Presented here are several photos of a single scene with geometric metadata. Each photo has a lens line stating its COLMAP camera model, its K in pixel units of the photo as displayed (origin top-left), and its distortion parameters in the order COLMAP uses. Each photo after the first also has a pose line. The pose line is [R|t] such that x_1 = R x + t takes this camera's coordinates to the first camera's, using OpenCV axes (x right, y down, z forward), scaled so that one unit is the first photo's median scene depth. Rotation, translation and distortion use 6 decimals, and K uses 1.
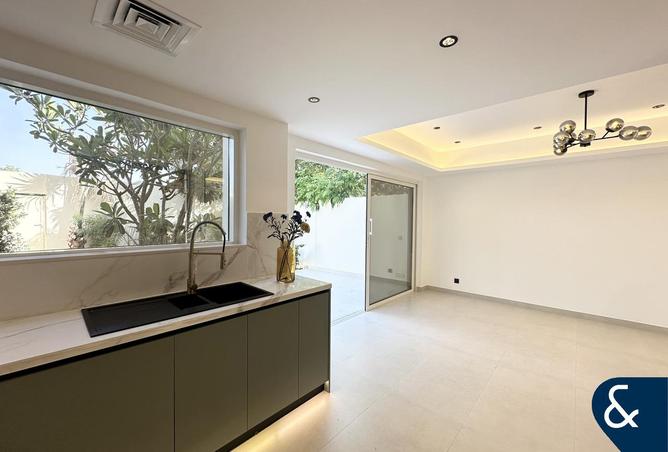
lens RADIAL K [[268.1, 0, 334.2], [0, 268.1, 225.7], [0, 0, 1]] dist [0.000072, -0.000398]
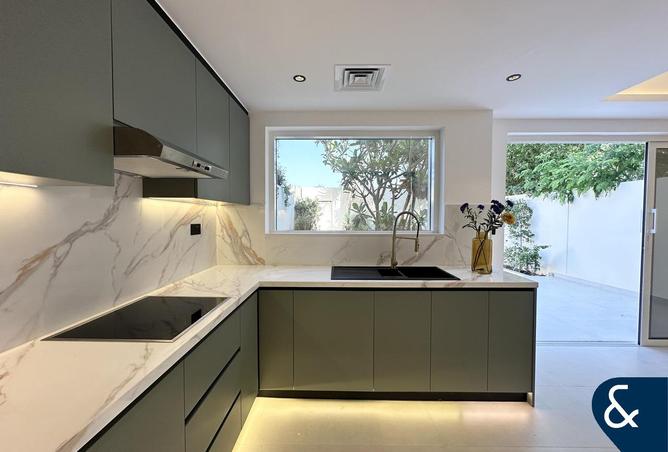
lens RADIAL K [[268.1, 0, 333.8], [0, 268.1, 226.4], [0, 0, 1]] dist [0.000072, -0.000398]
pose [[0.676105, 0.016104, -0.736629, 0.102811], [-0.009487, 0.999869, 0.013151, 0.017488], [0.736744, -0.001903, 0.676169, -0.039224]]
